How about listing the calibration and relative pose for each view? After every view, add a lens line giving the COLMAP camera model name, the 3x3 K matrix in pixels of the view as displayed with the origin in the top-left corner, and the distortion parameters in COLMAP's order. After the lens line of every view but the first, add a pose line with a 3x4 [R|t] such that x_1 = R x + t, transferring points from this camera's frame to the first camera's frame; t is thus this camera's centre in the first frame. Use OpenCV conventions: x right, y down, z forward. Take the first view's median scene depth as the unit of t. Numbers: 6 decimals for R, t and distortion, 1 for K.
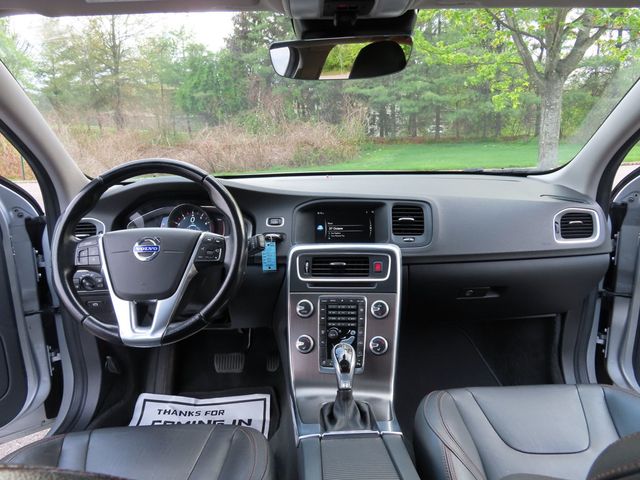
lens RADIAL K [[456.4, 0, 320.0], [0, 456.4, 240.0], [0, 0, 1]] dist [-0.004119, 0.000924]
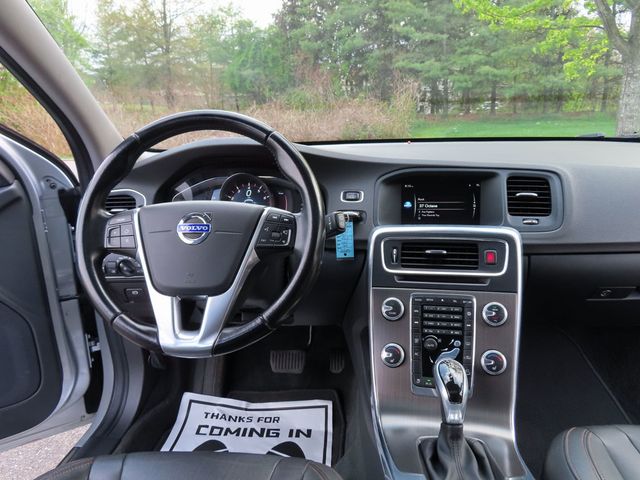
lens RADIAL K [[456.4, 0, 320.0], [0, 456.4, 240.0], [0, 0, 1]] dist [-0.004119, 0.000924]
pose [[0.995147, 0.020622, -0.096218, -0.069854], [-0.016355, 0.998856, 0.044931, 0.001018], [0.097034, -0.043140, 0.994346, 0.189233]]
